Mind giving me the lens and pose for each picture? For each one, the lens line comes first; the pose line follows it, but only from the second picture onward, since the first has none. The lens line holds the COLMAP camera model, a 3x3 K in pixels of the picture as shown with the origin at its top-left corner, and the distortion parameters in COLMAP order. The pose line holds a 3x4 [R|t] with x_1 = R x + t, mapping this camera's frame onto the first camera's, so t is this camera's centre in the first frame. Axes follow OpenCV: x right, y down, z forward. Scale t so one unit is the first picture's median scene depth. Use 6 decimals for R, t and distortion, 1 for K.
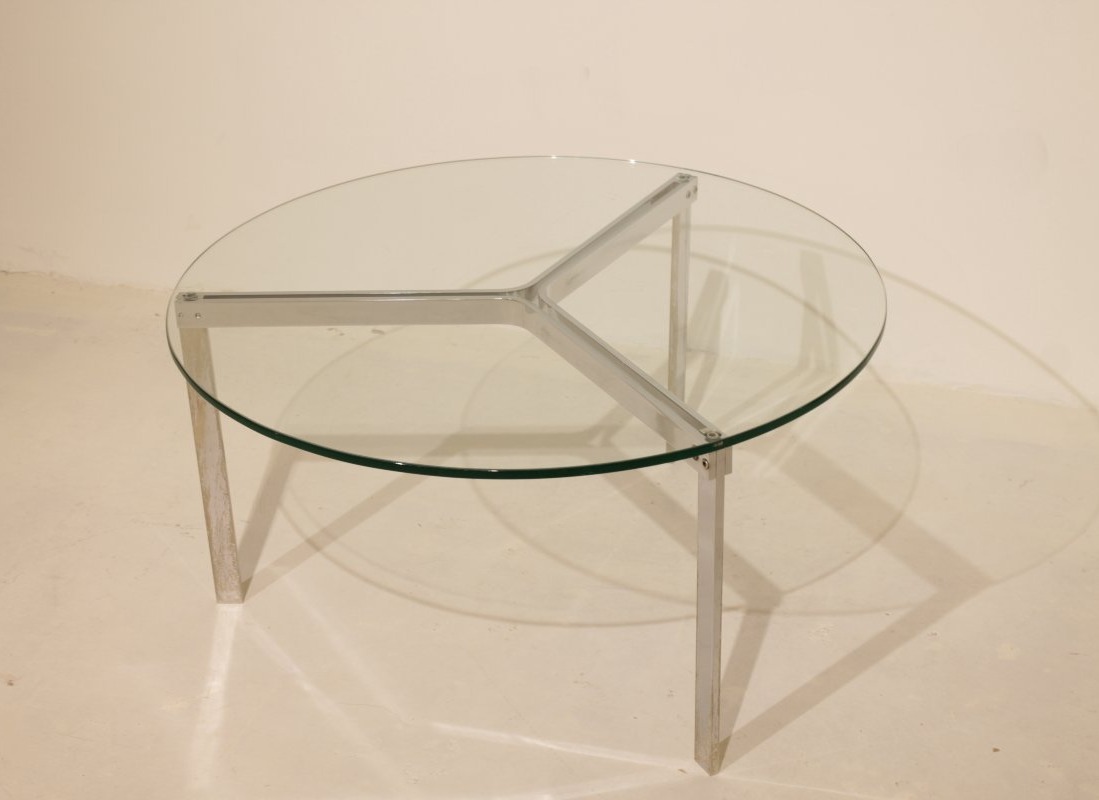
lens RADIAL K [[1955.3, 0, 555.4], [0, 1955.3, 397.2], [0, 0, 1]] dist [-0.016245, 0.000000]
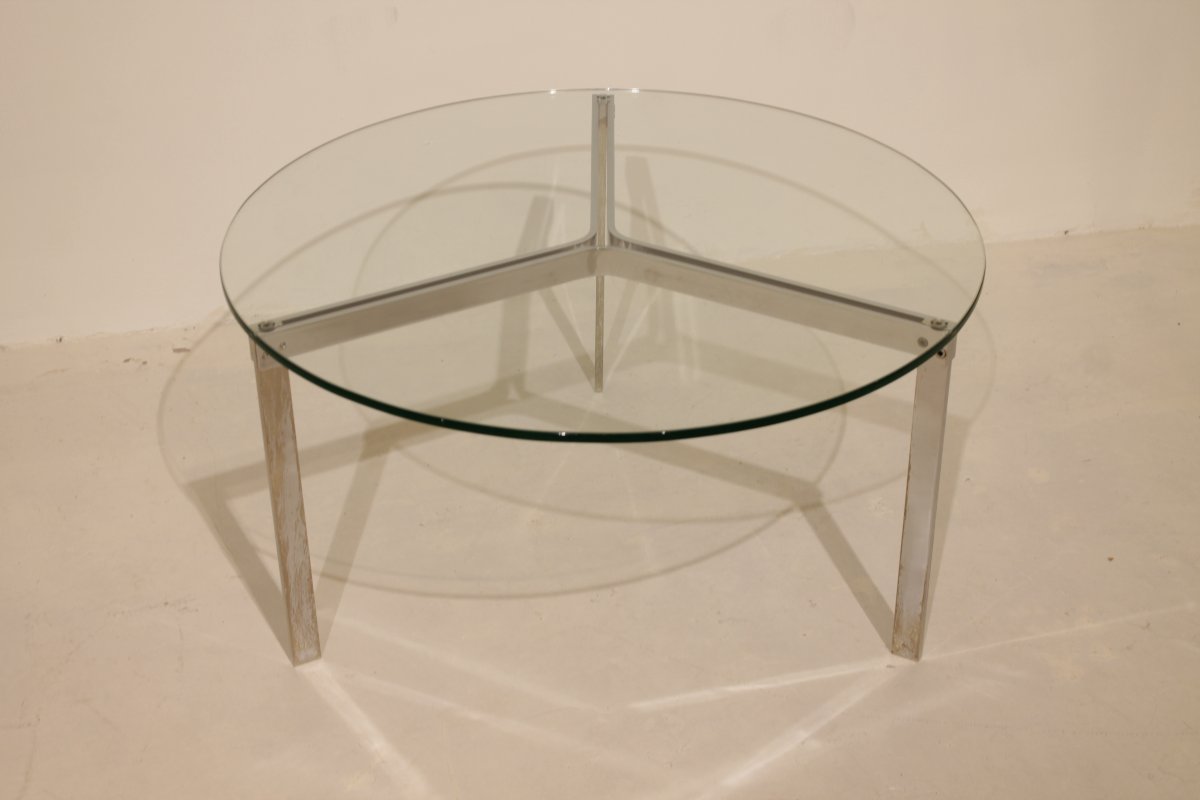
lens RADIAL K [[2017.7, 0, 598.0], [0, 2017.7, 400.7], [0, 0, 1]] dist [-0.049012, 0.000000]
pose [[0.860204, -0.250138, 0.444387, -0.431190], [0.234298, 0.967871, 0.091265, -0.061772], [-0.452938, 0.025613, 0.891174, 0.127375]]
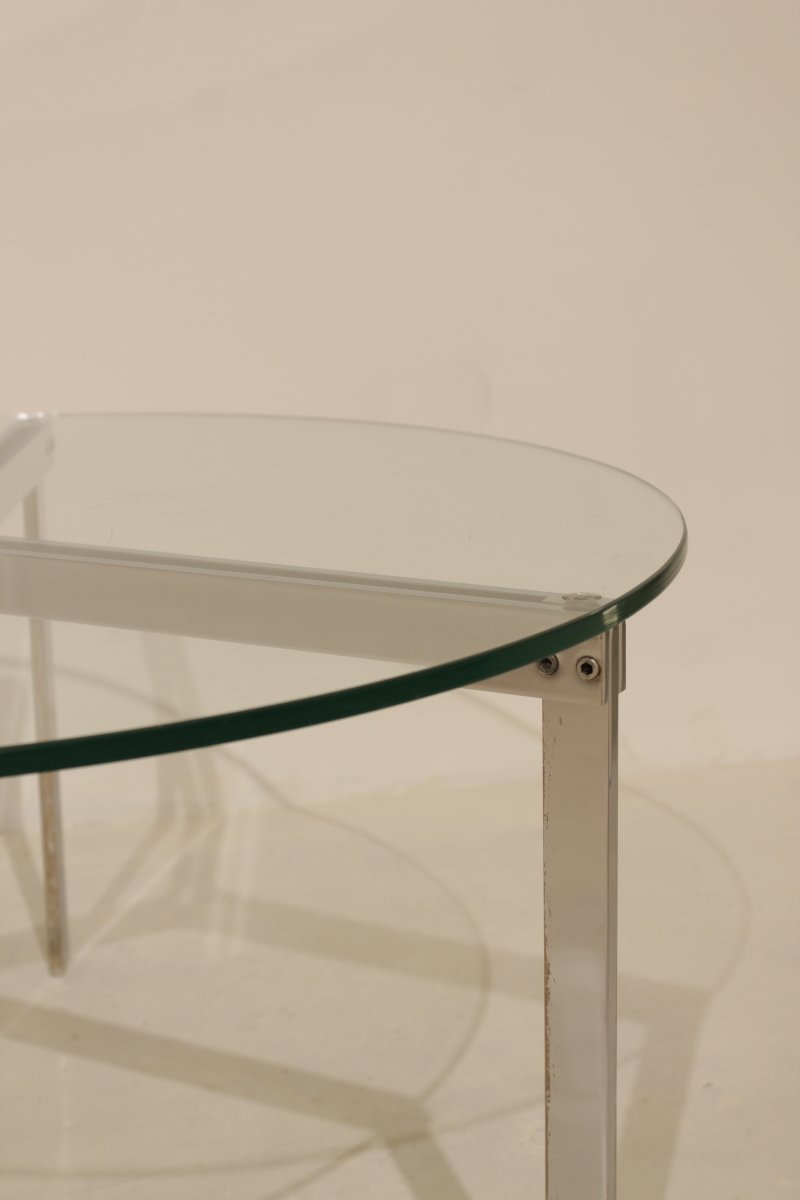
lens RADIAL K [[2017.7, 0, 449.4], [0, 2017.7, 679.2], [0, 0, 1]] dist [-0.049012, 0.000000]
pose [[0.838177, -0.145770, 0.525557, -0.149048], [0.265924, 0.950546, -0.160458, 0.081505], [-0.476176, 0.274250, 0.835490, 0.509499]]
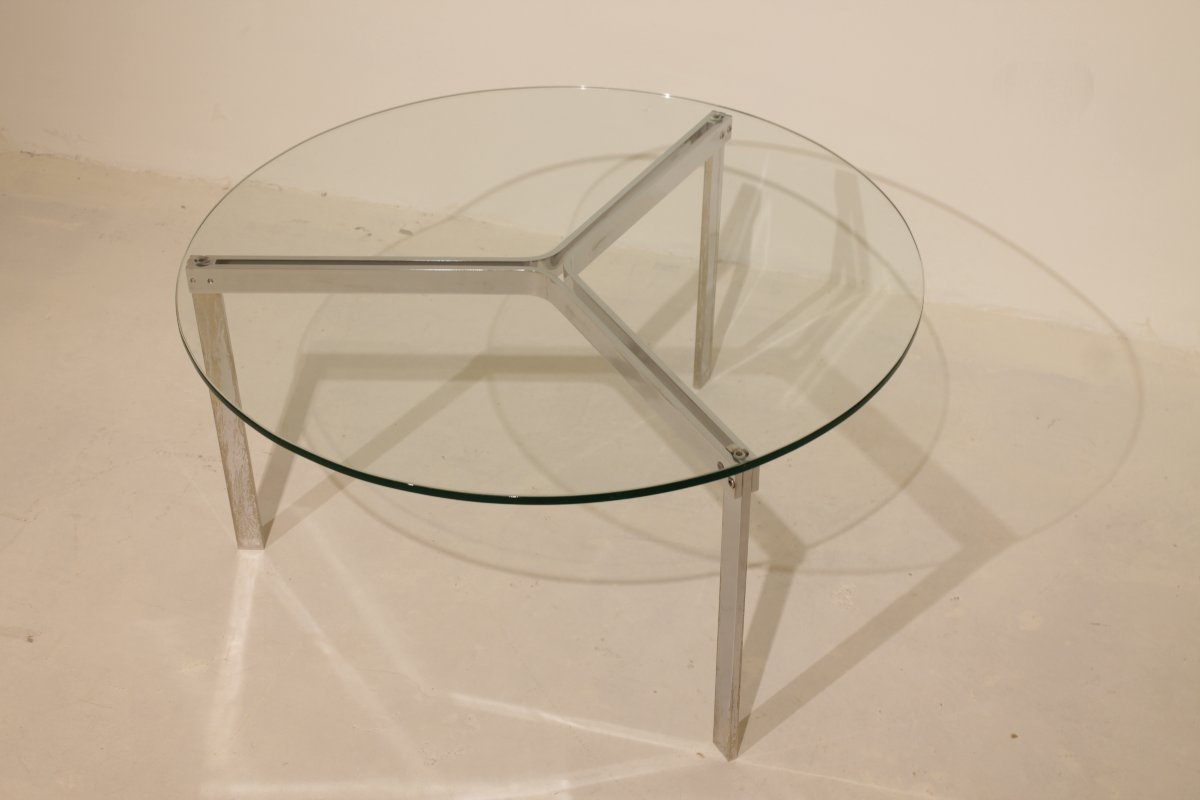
lens RADIAL K [[1828.6, 0, 602.0], [0, 1828.6, 405.9], [0, 0, 1]] dist [-0.034766, 0.000000]
pose [[0.999863, 0.015345, 0.006211, 0.005300], [-0.016104, 0.988534, 0.150138, -0.110000], [-0.003836, -0.150218, 0.988645, 0.091159]]
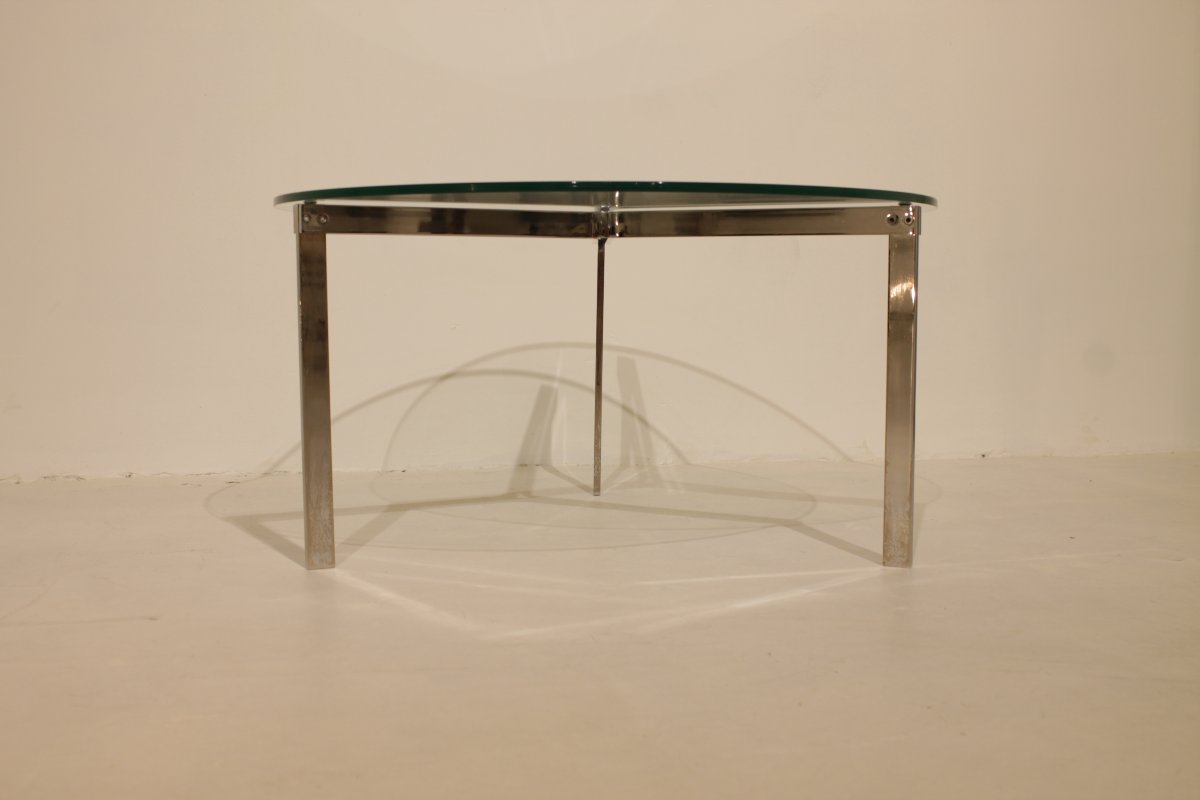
lens RADIAL K [[1499.6, 0, 600.2], [0, 1499.6, 399.2], [0, 0, 1]] dist [-0.108563, 0.000000]
pose [[0.852374, -0.017982, 0.522623, -0.421321], [0.234506, 0.906426, -0.351281, 0.311013], [-0.467403, 0.421981, 0.776831, 0.365870]]
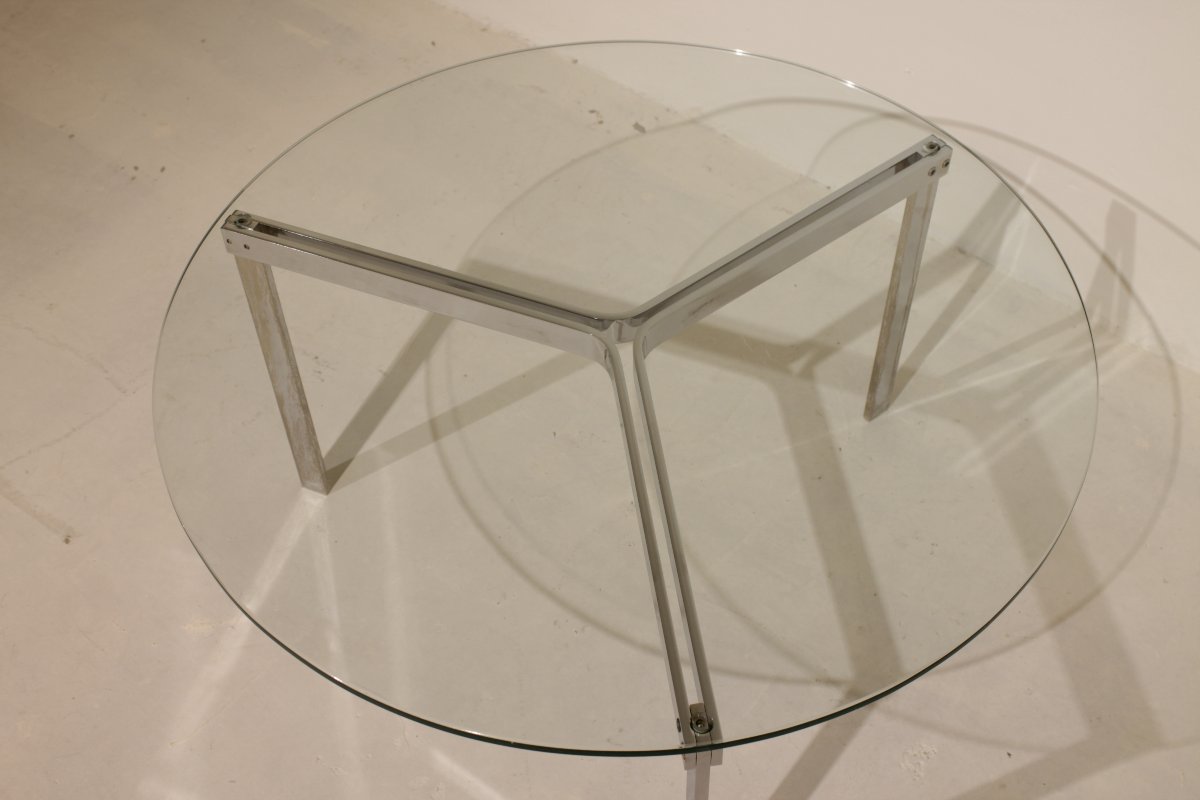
lens RADIAL K [[1493.1, 0, 598.4], [0, 1493.1, 396.5], [0, 0, 1]] dist [-0.057117, 0.000000]
pose [[0.930083, 0.283465, -0.233653, 0.110531], [-0.178478, 0.904628, 0.387032, -0.232574], [0.321079, -0.318270, 0.891971, 0.431773]]
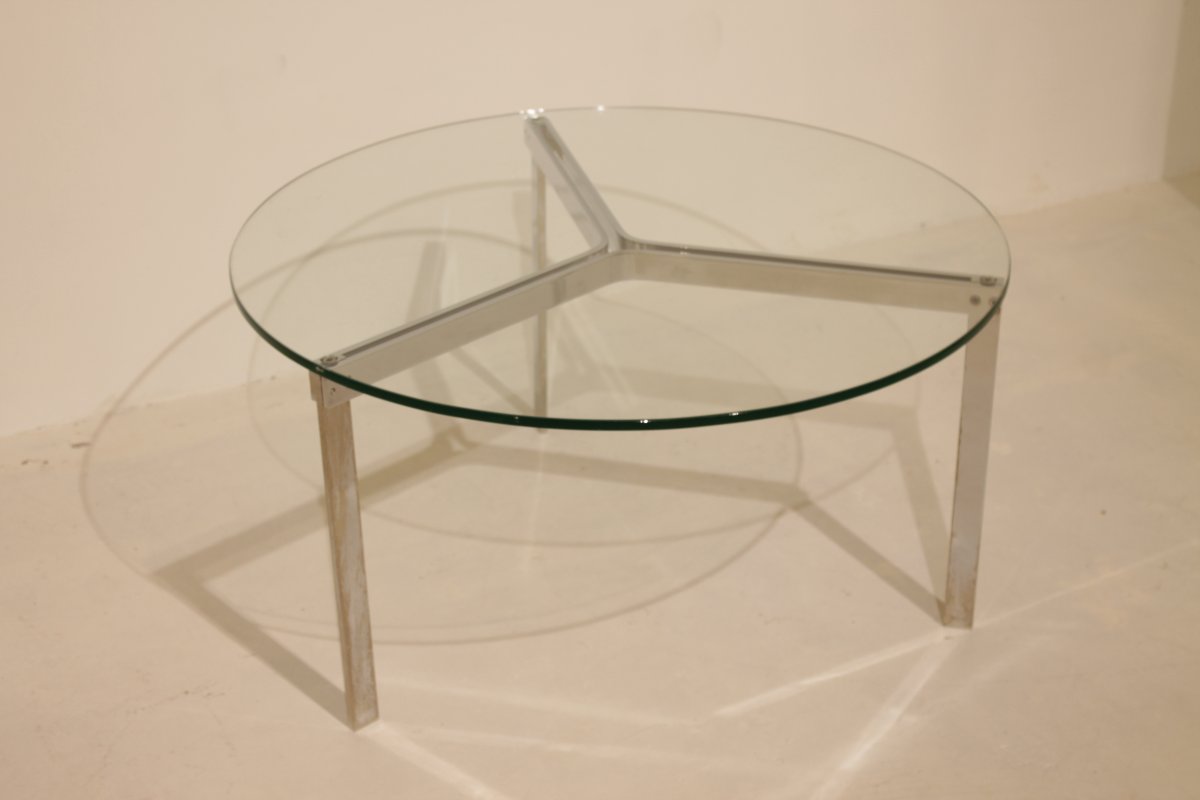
lens RADIAL K [[2133.7, 0, 602.8], [0, 2133.7, 403.4], [0, 0, 1]] dist [-0.046388, 0.000000]
pose [[0.704210, -0.320674, 0.633448, -0.628304], [0.338642, 0.935871, 0.097300, -0.076946], [-0.624027, 0.145993, 0.767643, 0.225380]]
